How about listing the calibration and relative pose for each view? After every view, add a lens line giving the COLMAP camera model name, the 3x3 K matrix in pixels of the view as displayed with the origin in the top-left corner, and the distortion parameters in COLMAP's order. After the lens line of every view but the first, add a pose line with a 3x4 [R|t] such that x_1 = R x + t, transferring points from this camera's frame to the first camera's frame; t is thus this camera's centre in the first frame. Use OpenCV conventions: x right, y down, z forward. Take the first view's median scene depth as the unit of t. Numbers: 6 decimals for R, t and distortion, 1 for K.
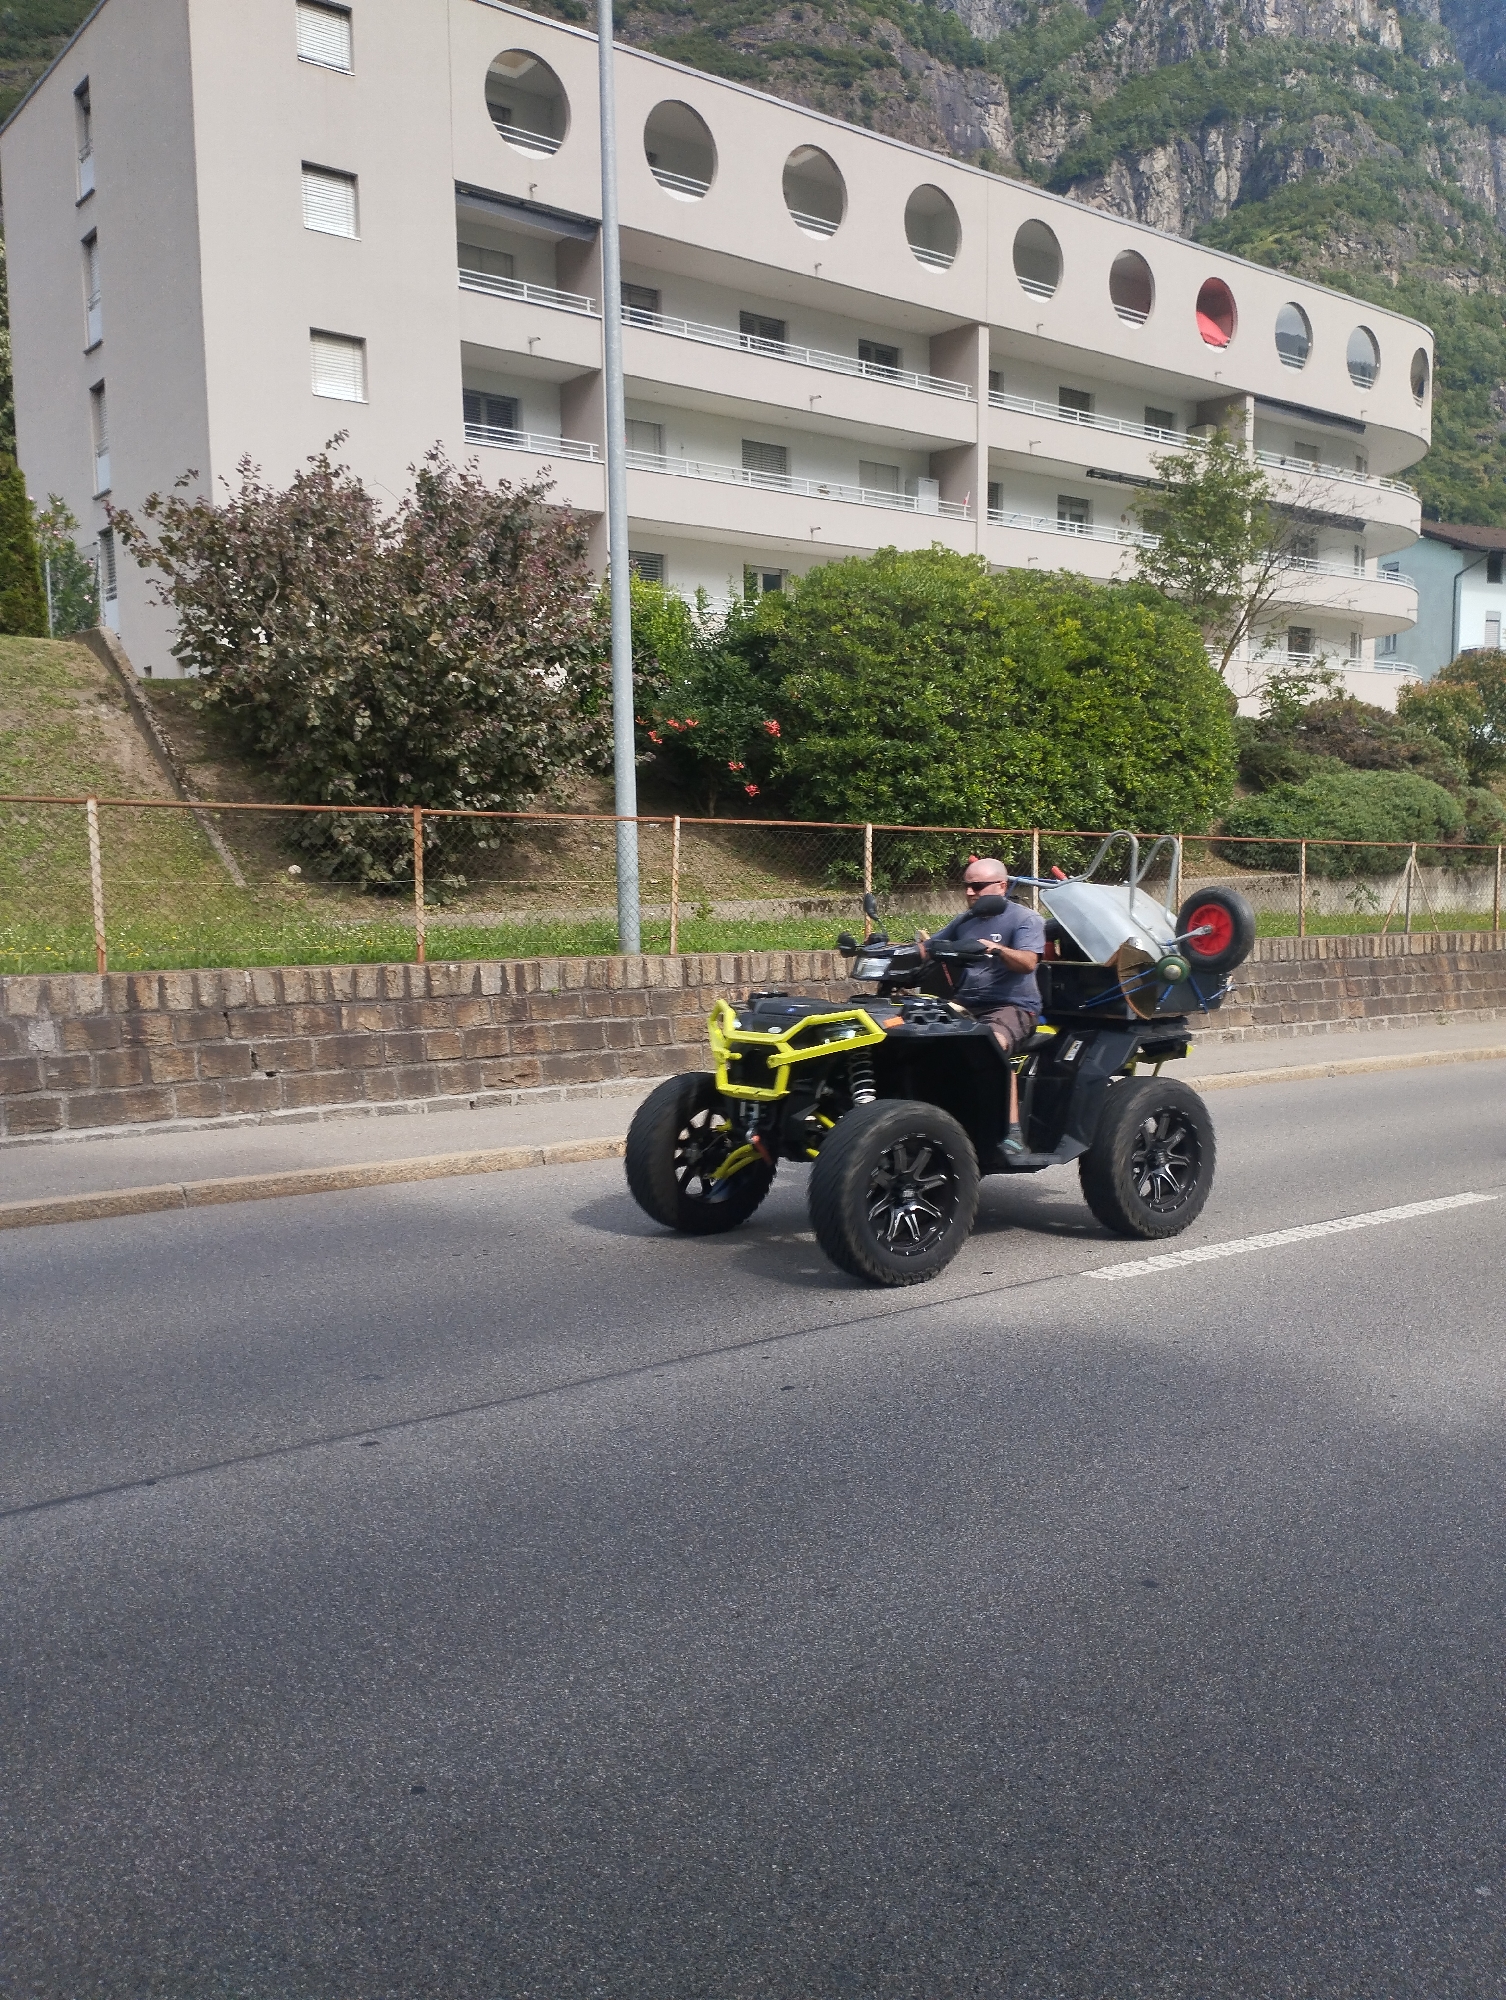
lens RADIAL K [[1672.4, 0, 748.0], [0, 1672.4, 1009.3], [0, 0, 1]] dist [0.084664, -0.103261]
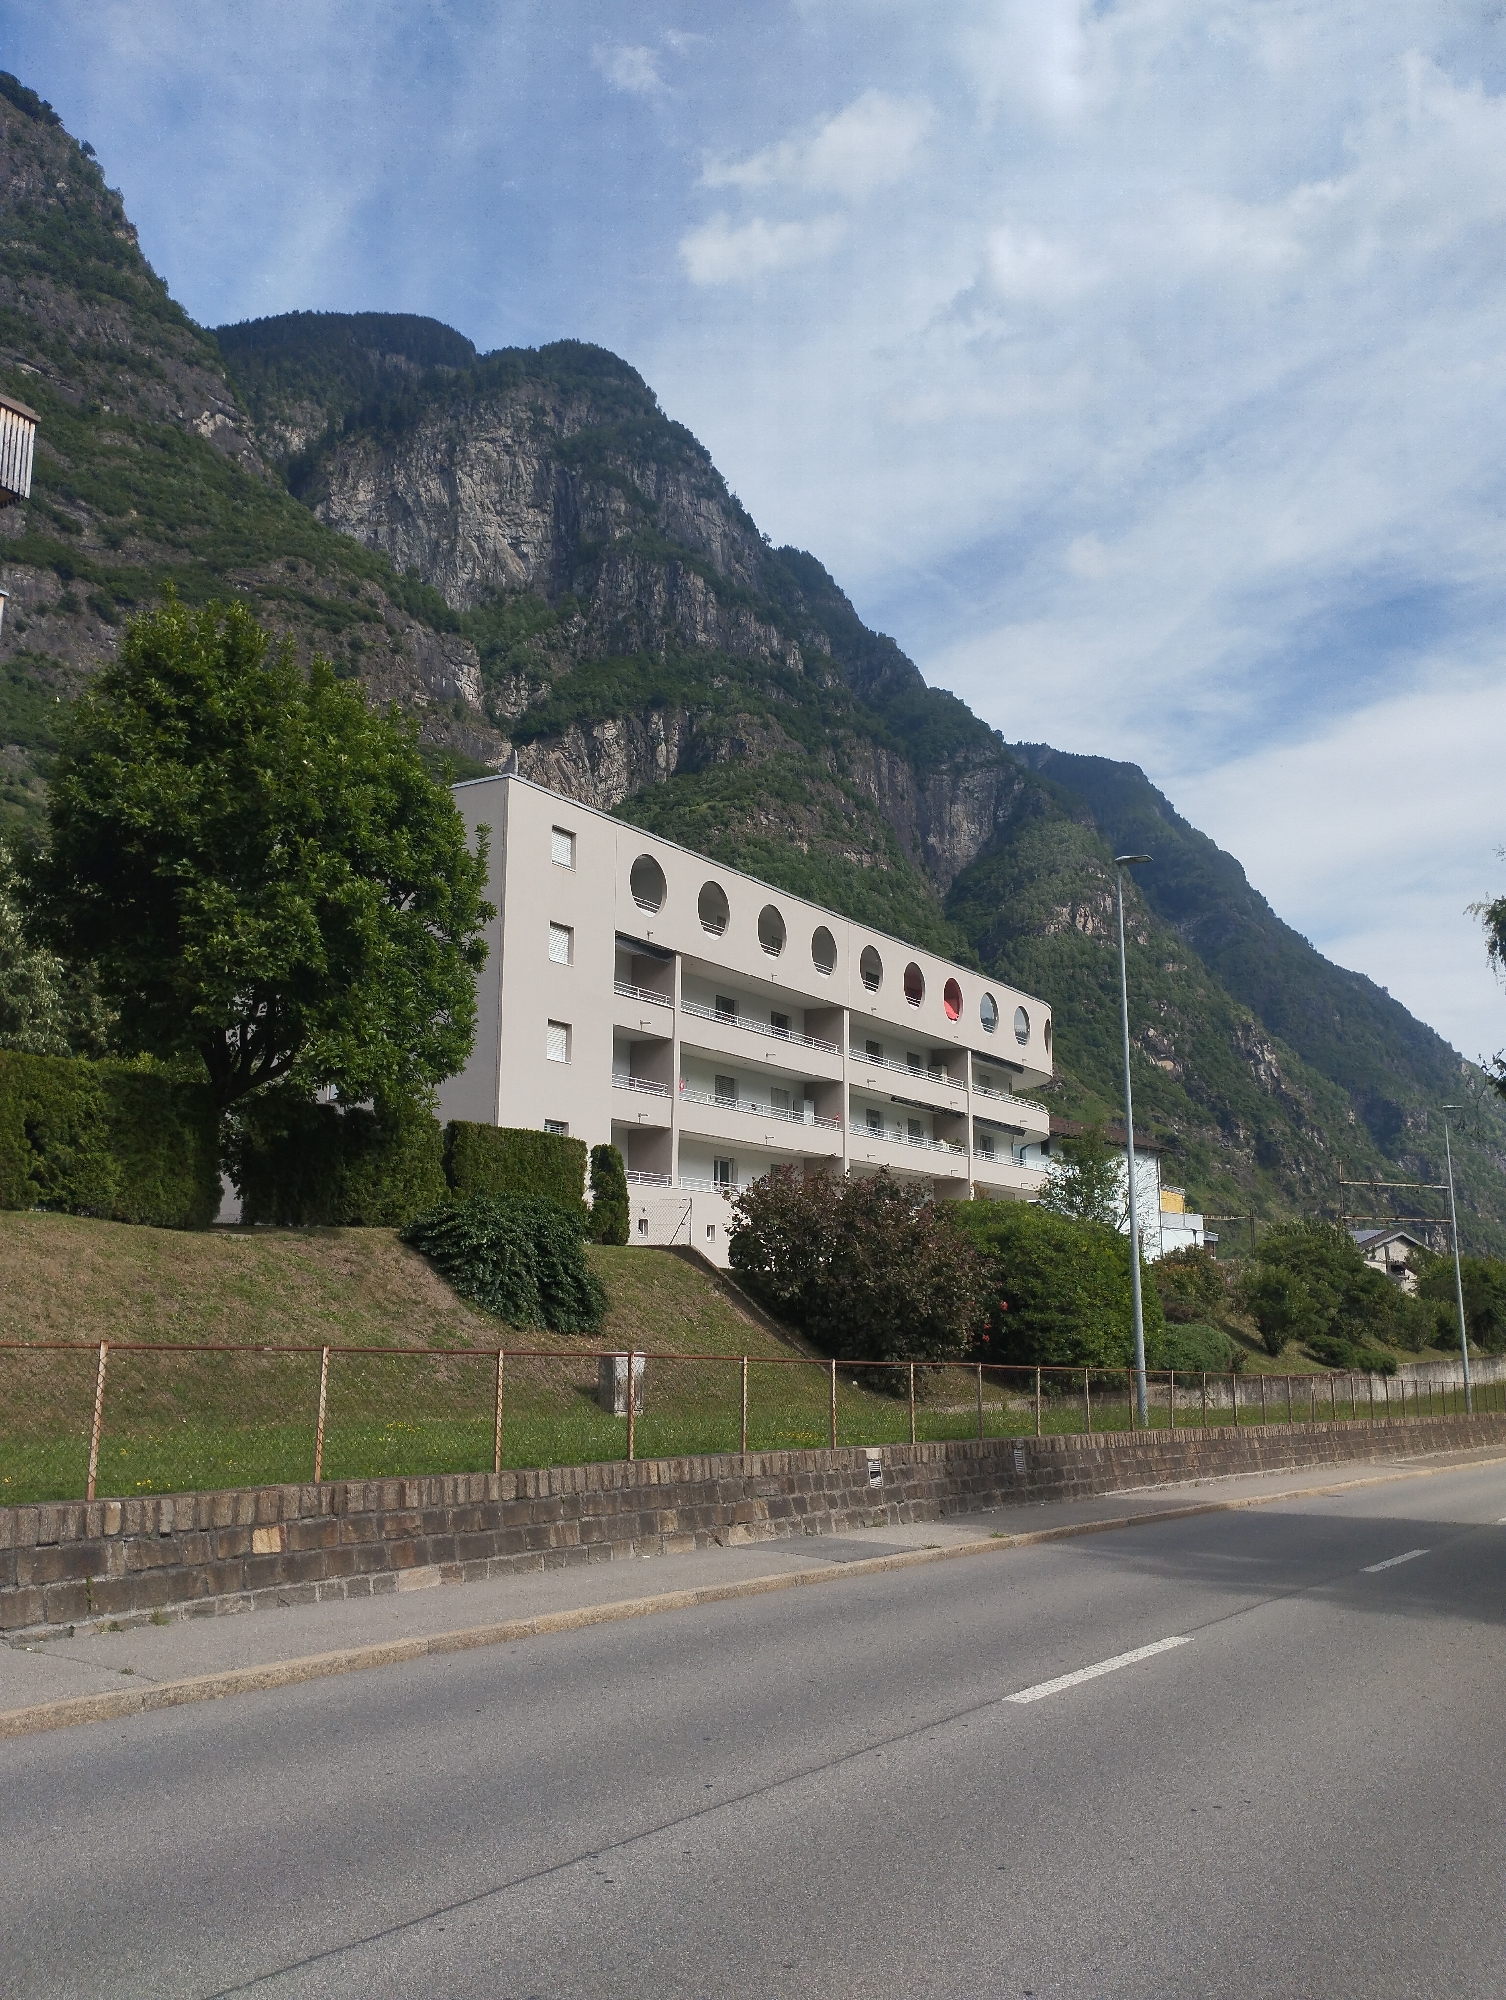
lens RADIAL K [[1672.4, 0, 741.3], [0, 1672.4, 1018.1], [0, 0, 1]] dist [0.084664, -0.103261]
pose [[0.947660, 0.073681, 0.310663, -0.480357], [0.015065, 0.961606, -0.274021, 0.018707], [-0.318925, 0.264359, 0.910165, -0.391634]]
